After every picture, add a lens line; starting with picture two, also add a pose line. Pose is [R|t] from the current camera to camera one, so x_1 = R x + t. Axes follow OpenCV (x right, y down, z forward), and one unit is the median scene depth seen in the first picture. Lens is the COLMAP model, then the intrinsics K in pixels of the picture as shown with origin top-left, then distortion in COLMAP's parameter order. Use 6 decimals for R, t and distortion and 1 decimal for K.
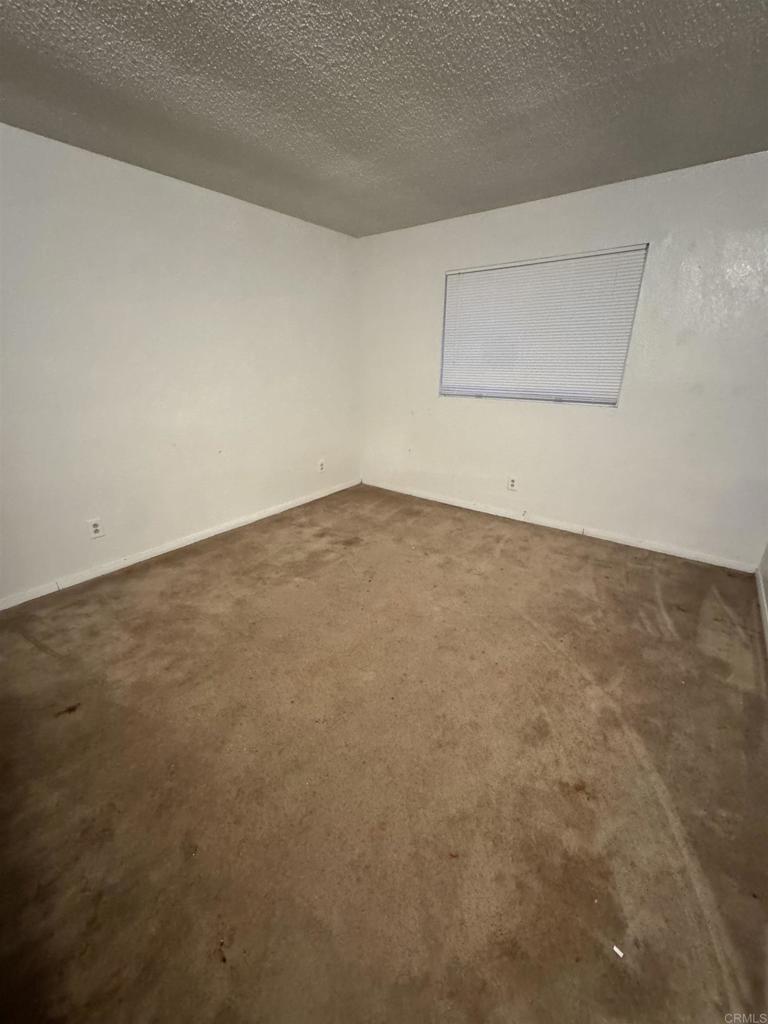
lens RADIAL K [[407.9, 0, 386.2], [0, 407.9, 513.2], [0, 0, 1]] dist [-0.005539, 0.000434]
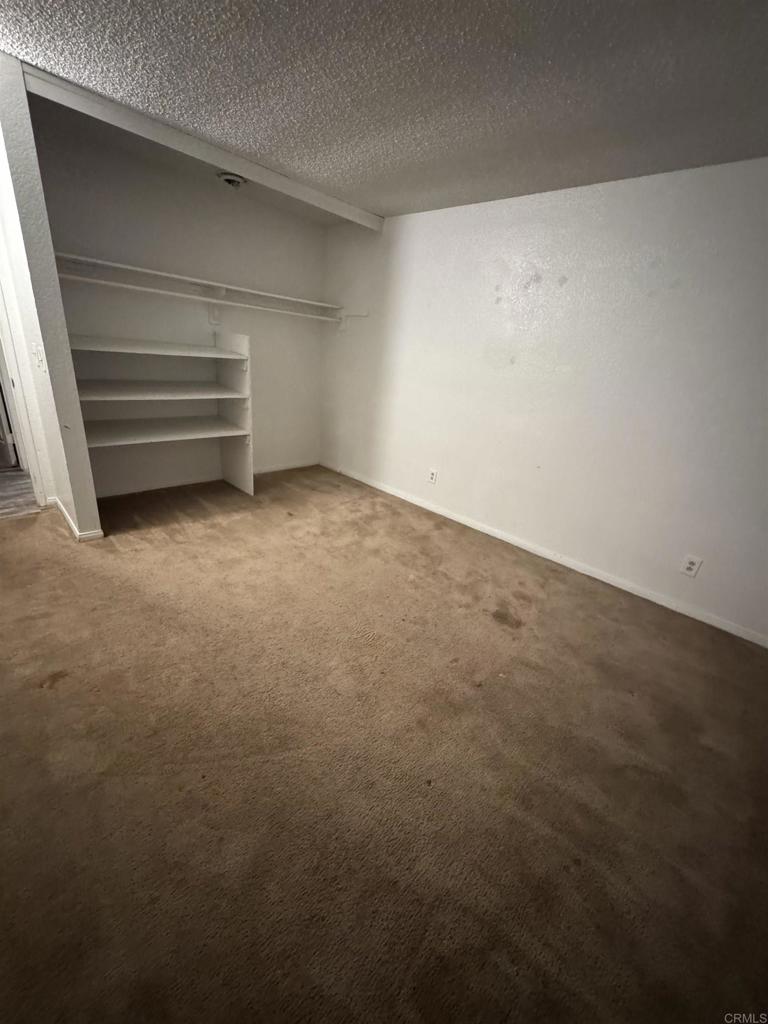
lens RADIAL K [[407.9, 0, 385.9], [0, 407.9, 509.7], [0, 0, 1]] dist [-0.005539, 0.000434]
pose [[-0.108686, 0.351927, -0.929696, 0.754862], [-0.450086, 0.816462, 0.361681, -0.348870], [0.886346, 0.457753, 0.069660, 0.907954]]
